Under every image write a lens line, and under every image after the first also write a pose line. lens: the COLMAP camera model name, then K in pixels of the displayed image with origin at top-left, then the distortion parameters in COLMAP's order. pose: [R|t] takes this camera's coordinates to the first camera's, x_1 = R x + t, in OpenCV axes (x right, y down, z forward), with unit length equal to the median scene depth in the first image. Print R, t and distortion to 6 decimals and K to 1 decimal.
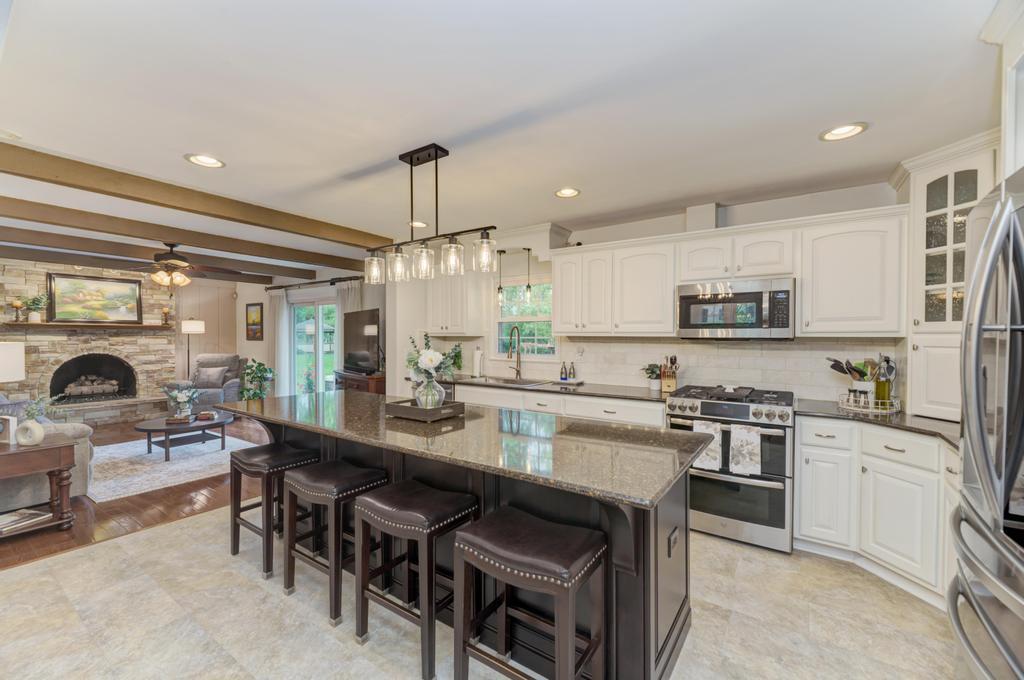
lens RADIAL K [[422.4, 0, 511.2], [0, 422.4, 342.4], [0, 0, 1]] dist [0.007346, -0.000767]
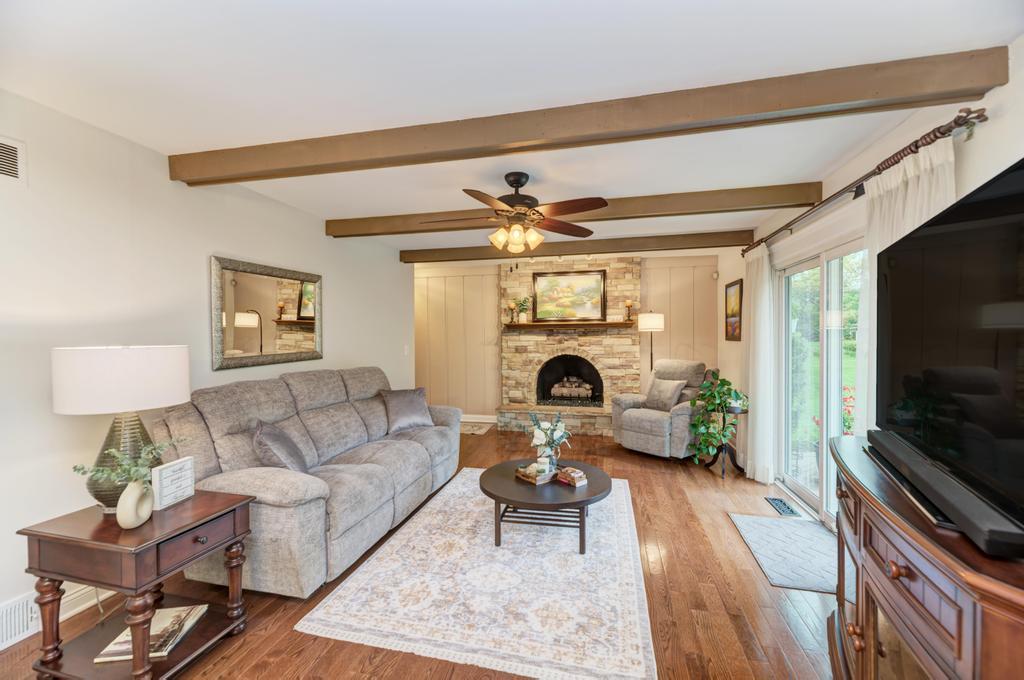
lens RADIAL K [[408.4, 0, 515.3], [0, 408.4, 341.2], [0, 0, 1]] dist [0.001190, -0.000389]
pose [[0.366654, 0.005140, -0.930343, -0.194289], [-0.003781, 0.999985, 0.004035, -0.006285], [0.930350, 0.002038, 0.366668, 0.583056]]
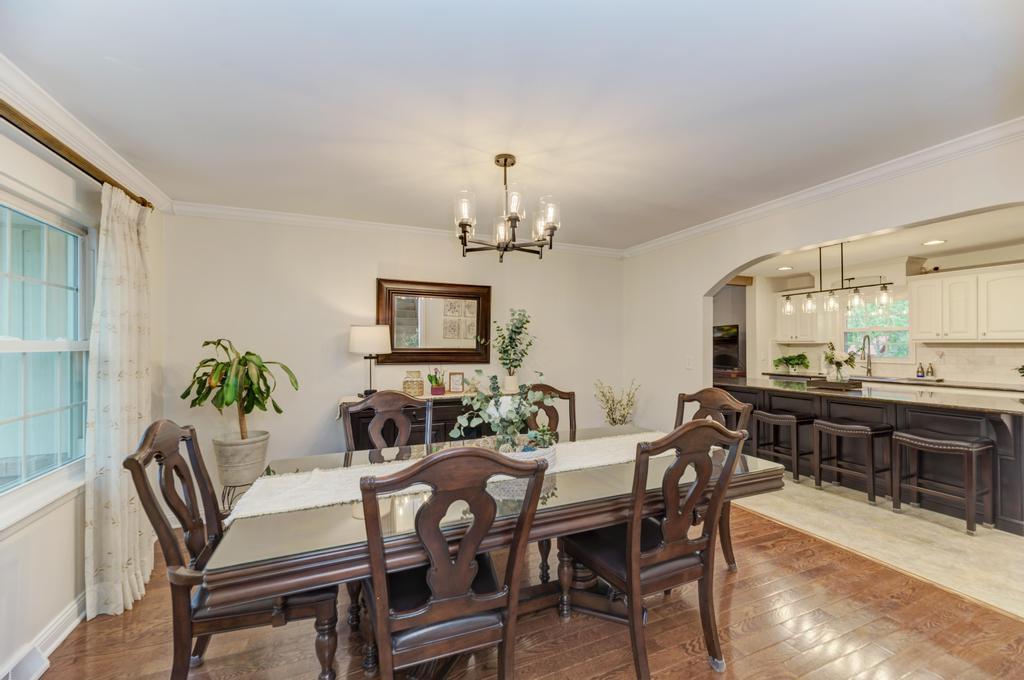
lens RADIAL K [[408.4, 0, 507.5], [0, 408.4, 344.3], [0, 0, 1]] dist [0.001190, -0.000389]
pose [[0.833712, -0.007254, -0.552151, -0.152657], [-0.001114, 0.999890, -0.014818, 0.006392], [0.552198, 0.012969, 0.833612, -0.468051]]
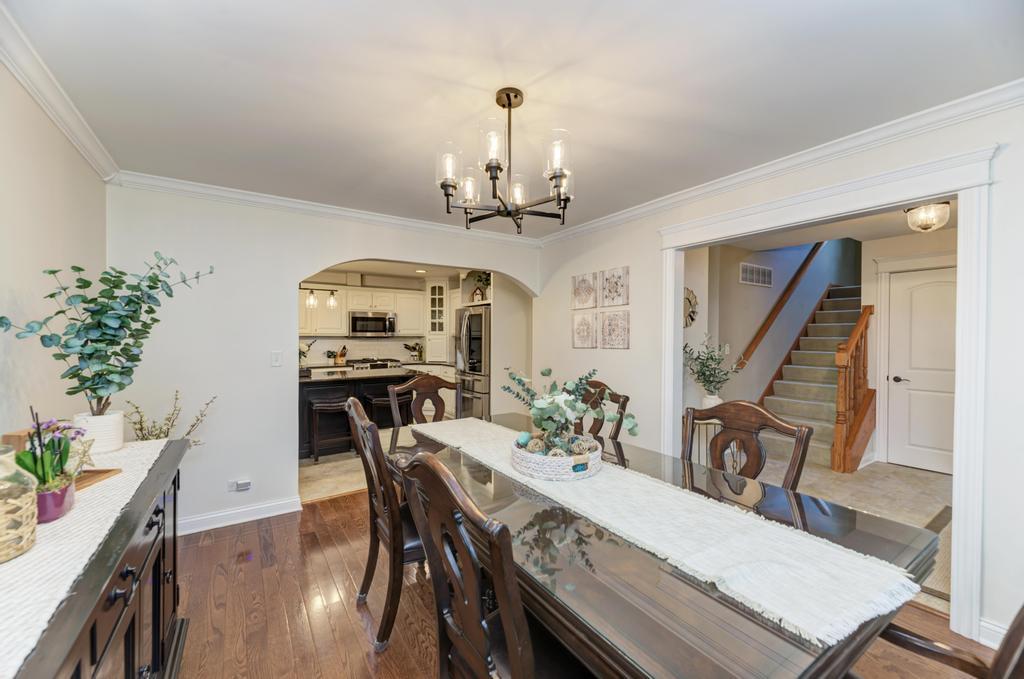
lens RADIAL K [[408.4, 0, 511.9], [0, 408.4, 341.4], [0, 0, 1]] dist [0.001190, -0.000389]
pose [[0.377626, -0.018841, 0.925766, -0.614063], [0.015562, 0.999781, 0.013999, -0.001369], [-0.925827, 0.009120, 0.377837, -0.264068]]
